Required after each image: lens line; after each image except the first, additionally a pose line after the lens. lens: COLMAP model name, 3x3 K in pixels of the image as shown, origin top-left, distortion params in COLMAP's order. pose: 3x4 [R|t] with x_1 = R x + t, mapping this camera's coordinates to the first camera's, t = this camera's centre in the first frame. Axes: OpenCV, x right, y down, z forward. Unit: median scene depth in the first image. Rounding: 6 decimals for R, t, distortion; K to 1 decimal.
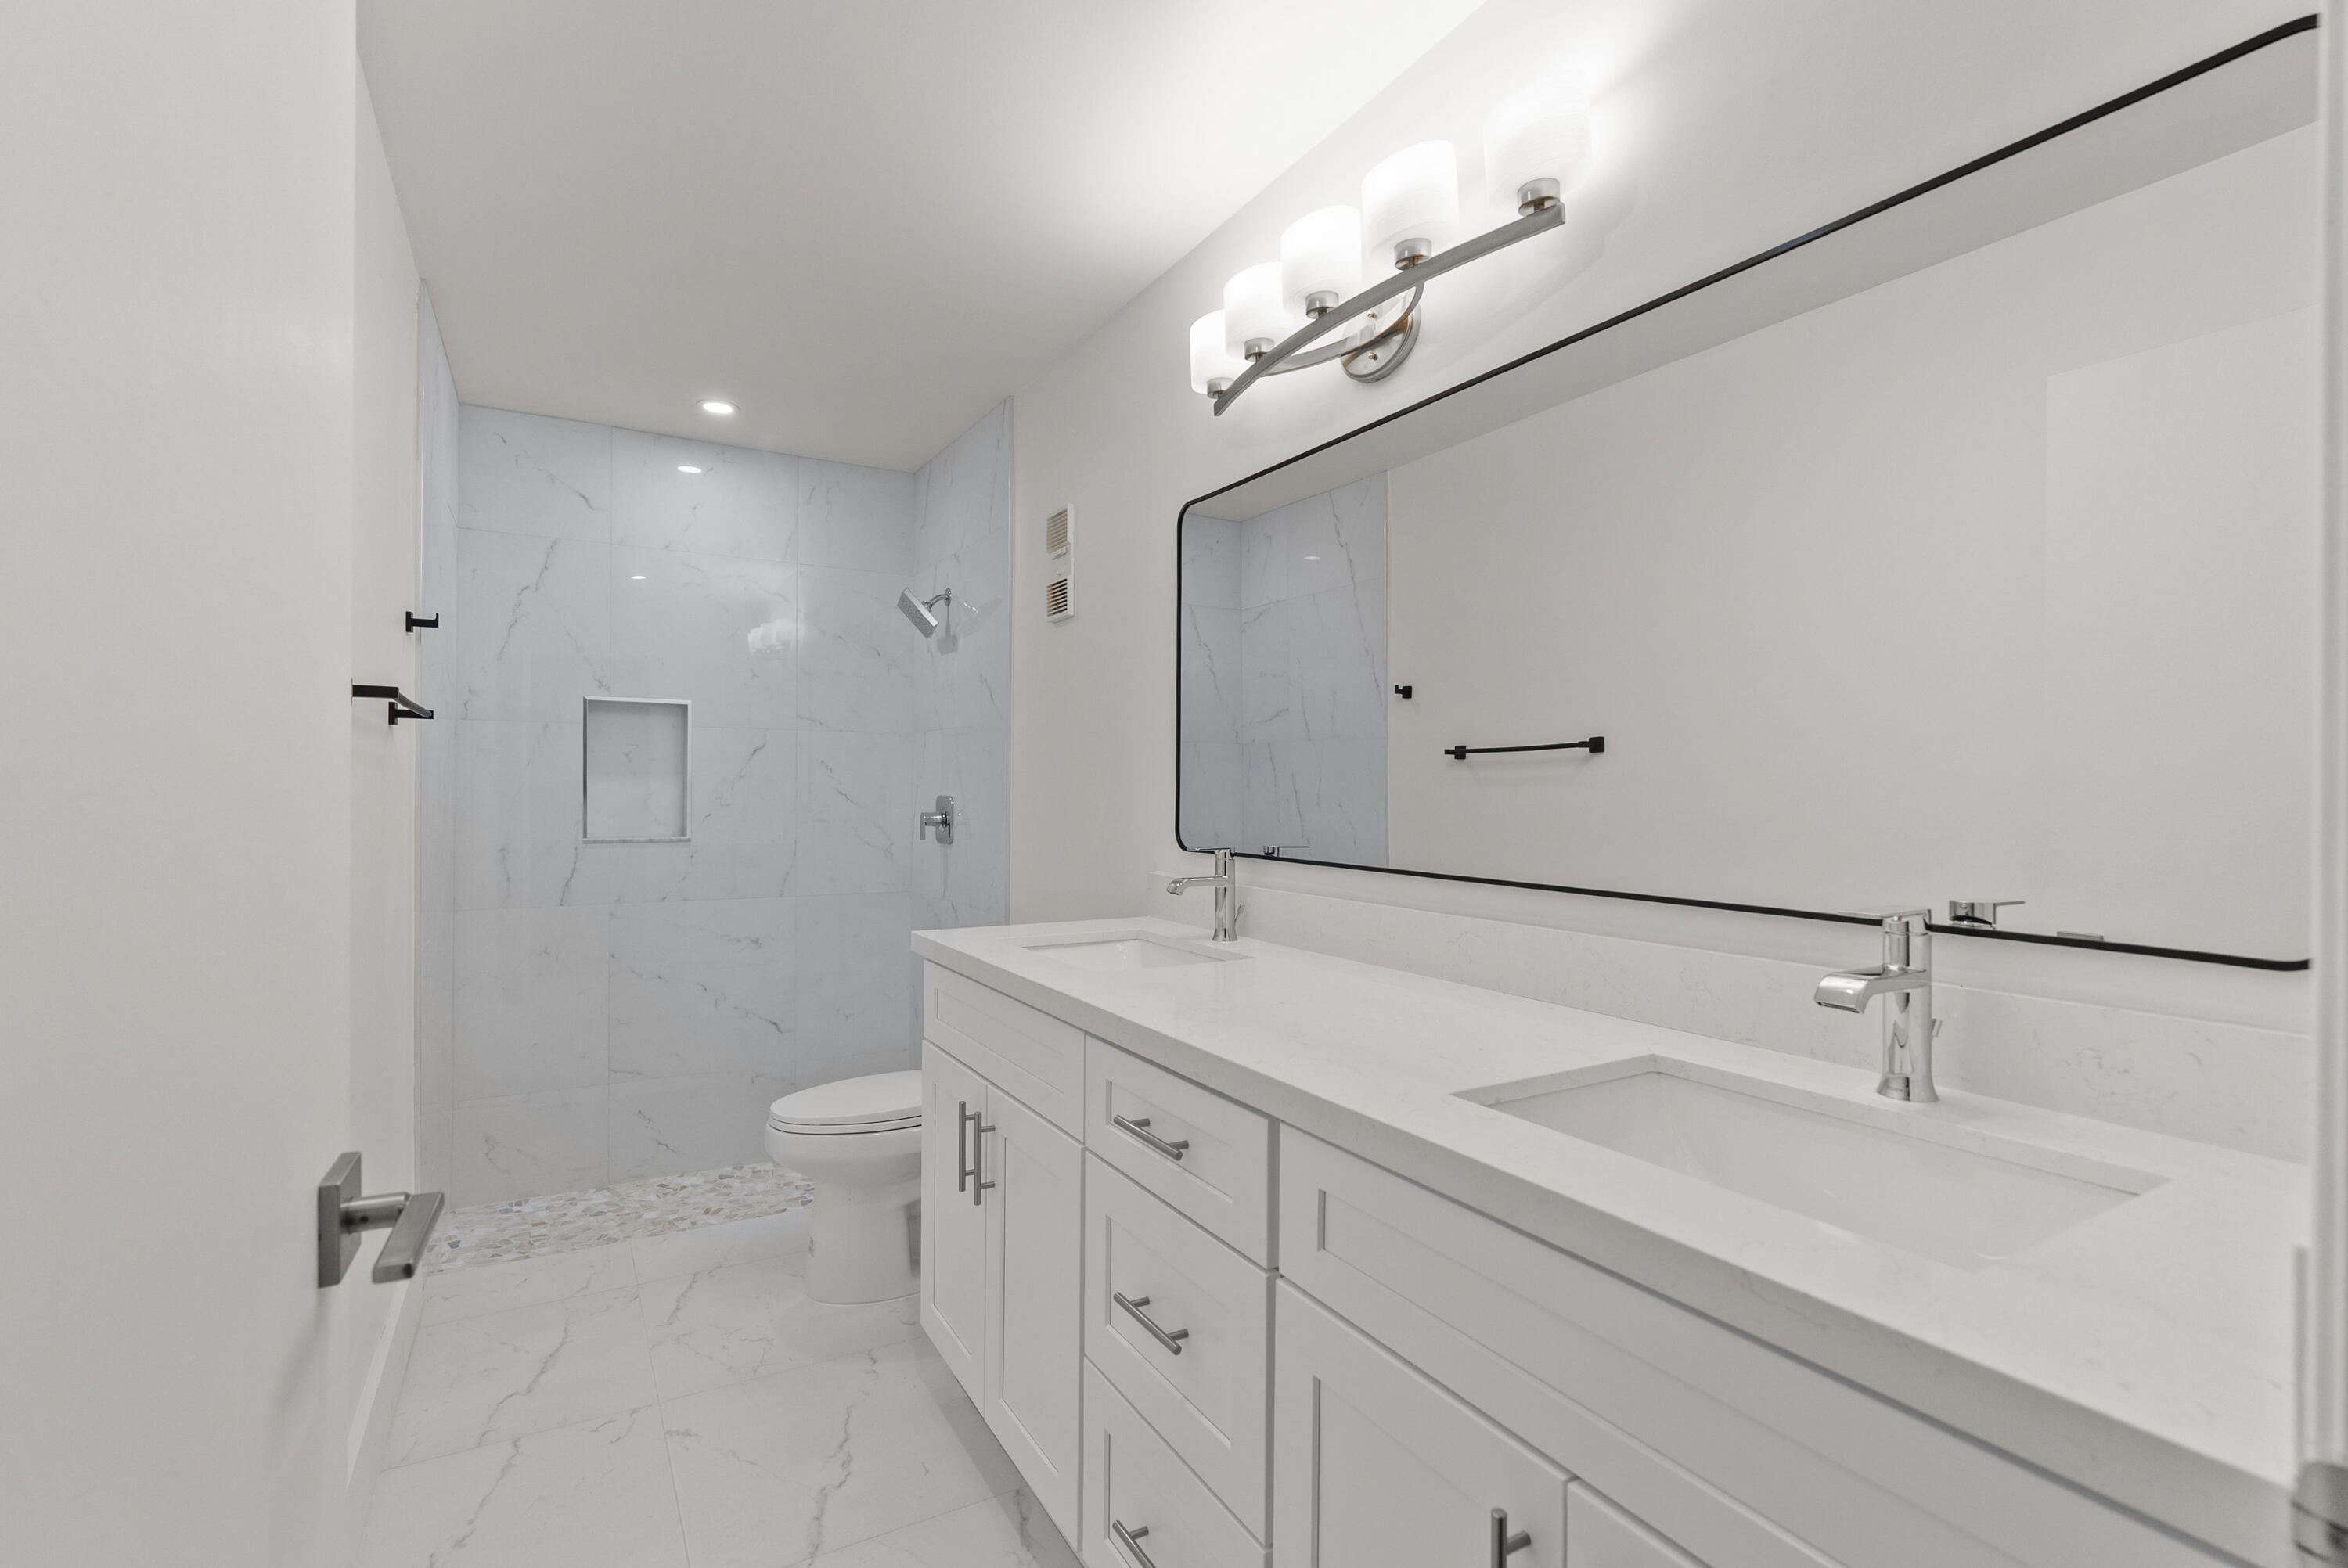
lens RADIAL K [[1058.0, 0, 1169.3], [0, 1058.0, 800.6], [0, 0, 1]] dist [-0.013216, 0.003282]
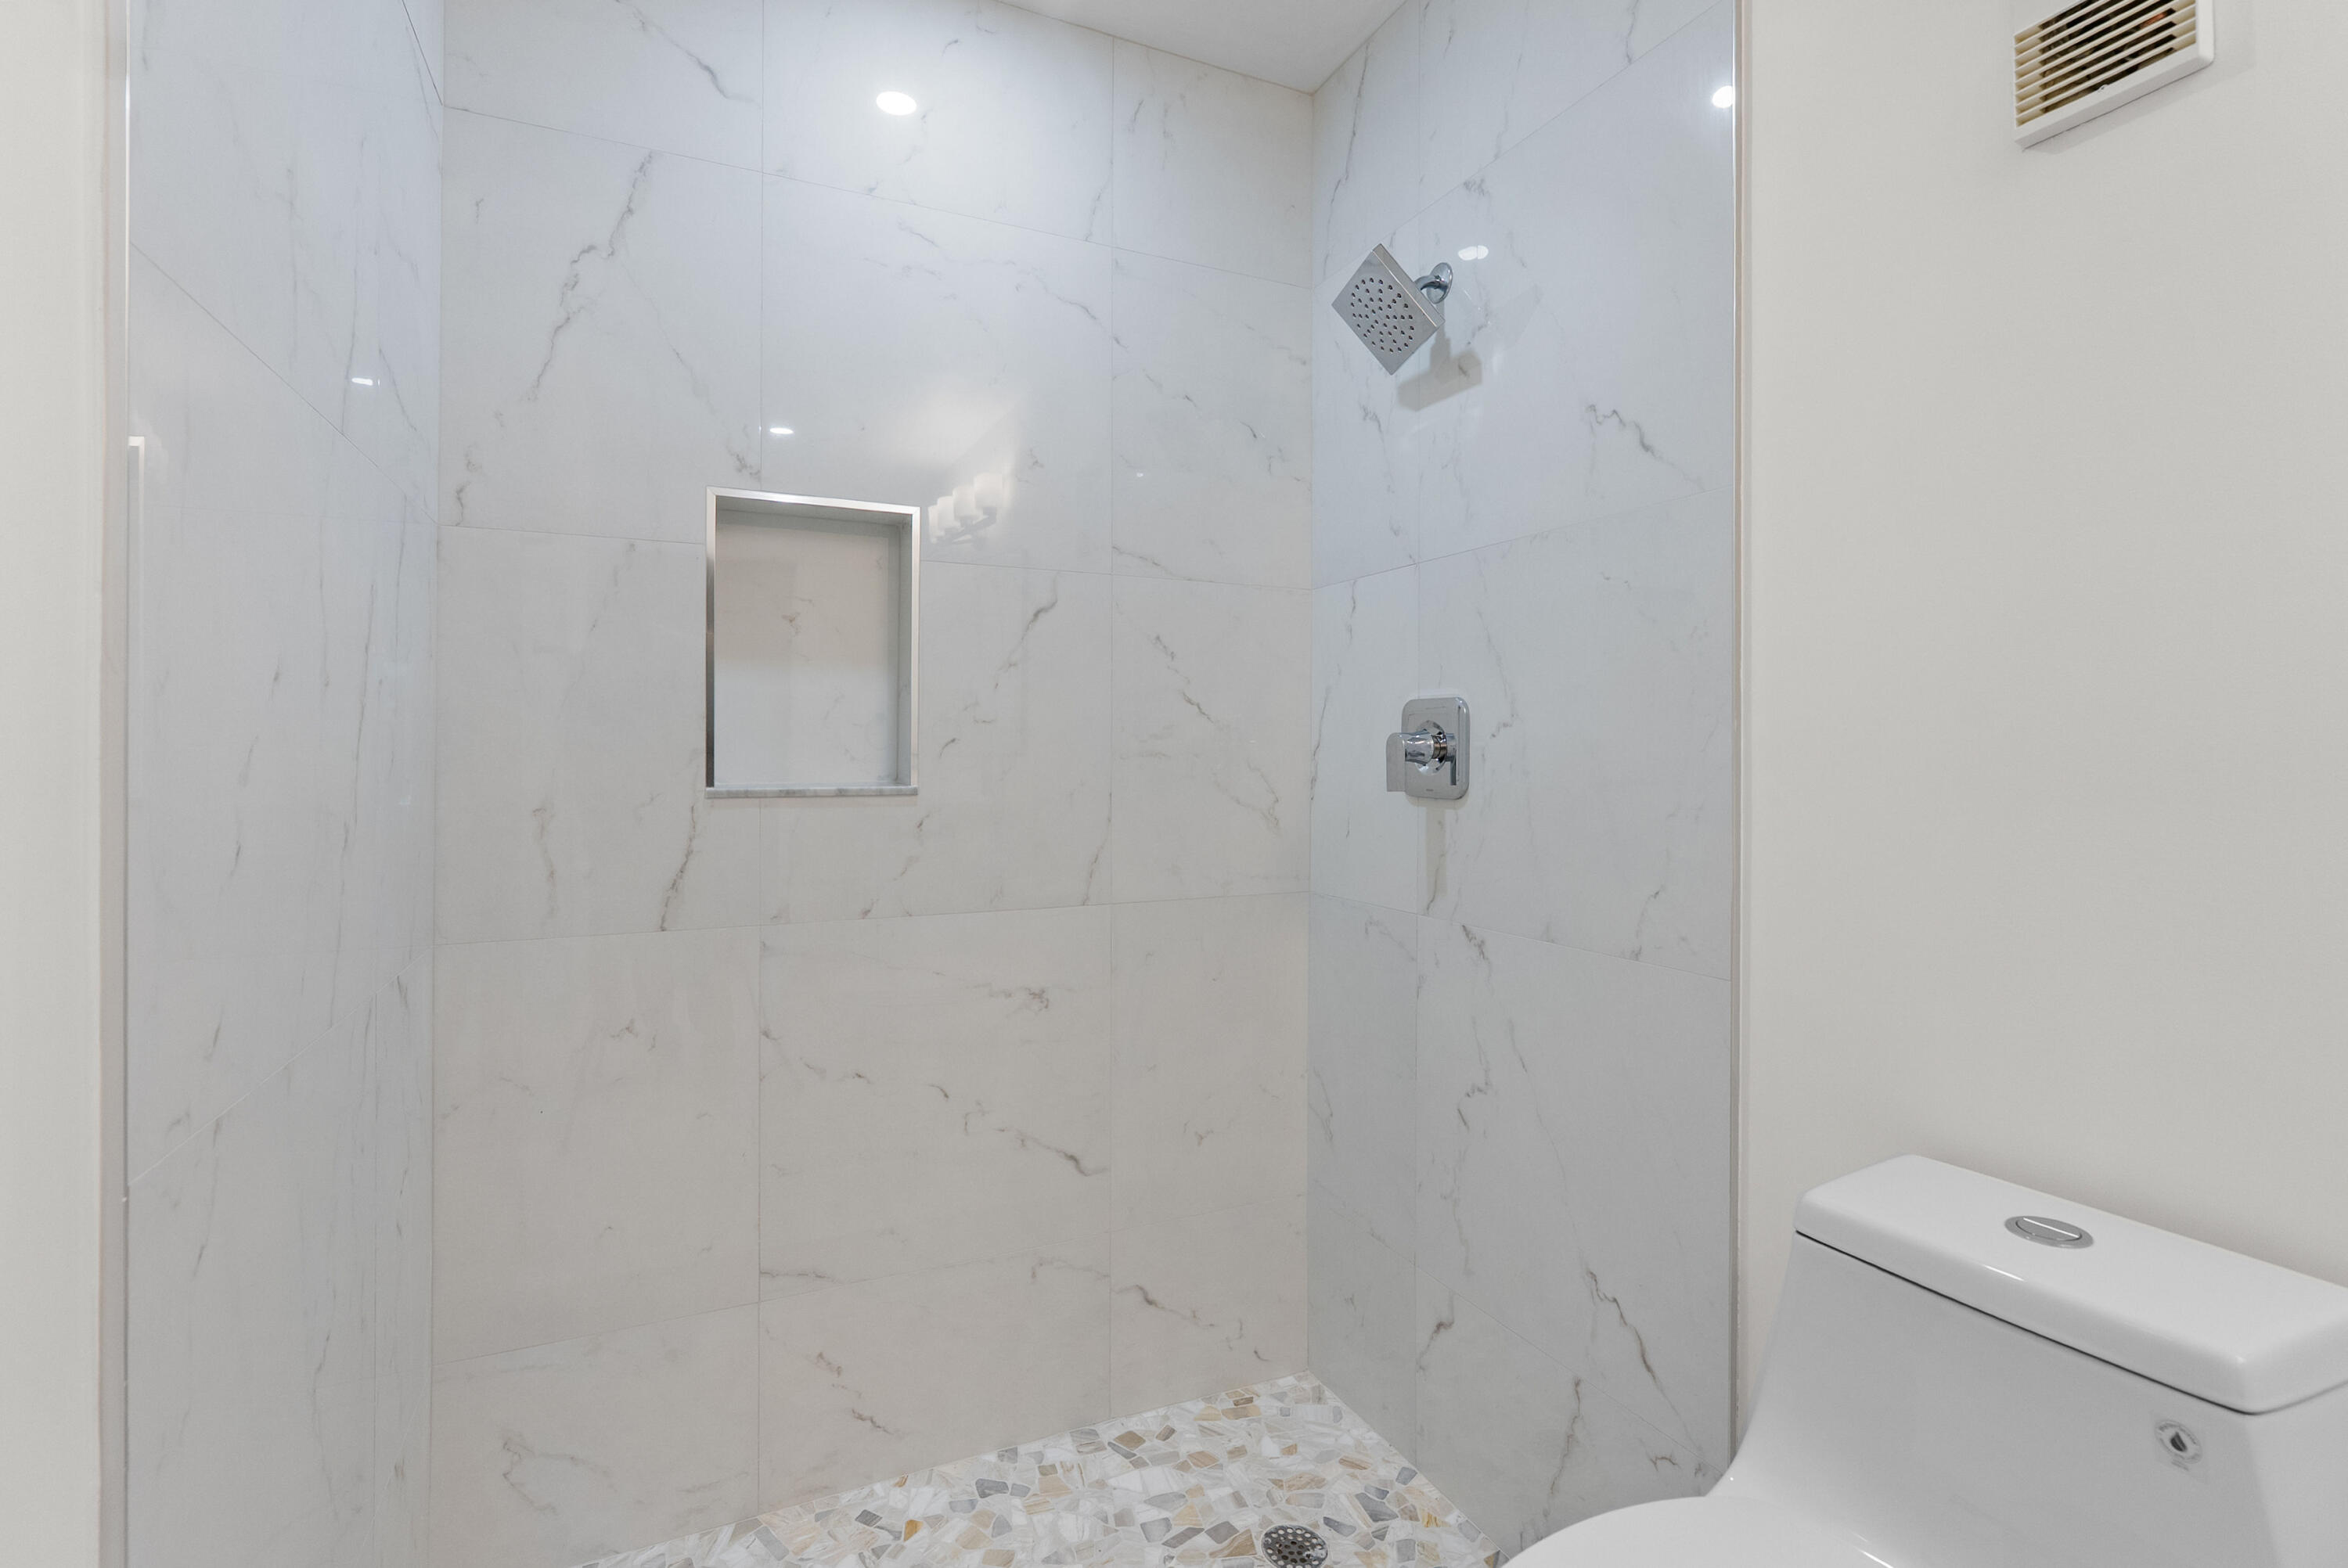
lens RADIAL K [[1058.0, 0, 1175.2], [0, 1058.0, 759.3], [0, 0, 1]] dist [-0.013216, 0.003282]
pose [[0.995791, -0.003390, -0.091592, -0.293810], [0.003047, 0.999988, -0.003884, 0.024993], [0.091604, 0.003588, 0.995789, 0.530784]]
